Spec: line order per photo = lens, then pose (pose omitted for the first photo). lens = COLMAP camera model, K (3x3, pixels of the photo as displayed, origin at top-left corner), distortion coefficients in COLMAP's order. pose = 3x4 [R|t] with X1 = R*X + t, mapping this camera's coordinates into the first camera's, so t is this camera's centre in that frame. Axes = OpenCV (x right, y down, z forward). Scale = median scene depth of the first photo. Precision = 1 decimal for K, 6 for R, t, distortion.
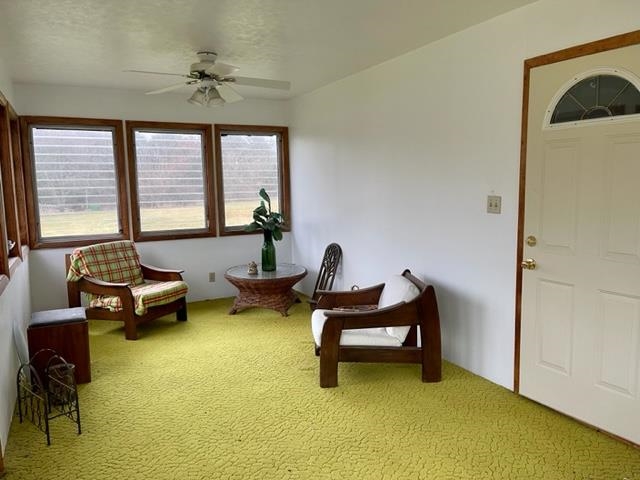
lens RADIAL K [[487.3, 0, 320.0], [0, 487.3, 240.0], [0, 0, 1]] dist [0.023065, -0.000872]
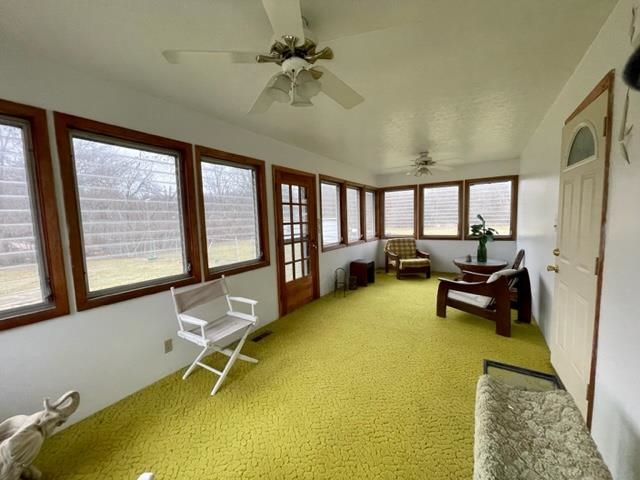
lens RADIAL K [[258.1, 0, 316.7], [0, 258.1, 242.7], [0, 0, 1]] dist [-0.003000, -0.000343]
pose [[0.496123, 0.083116, -0.864265, 0.520932], [-0.075876, 0.995750, 0.052205, -0.008360], [0.864931, 0.039677, 0.500321, 0.032915]]
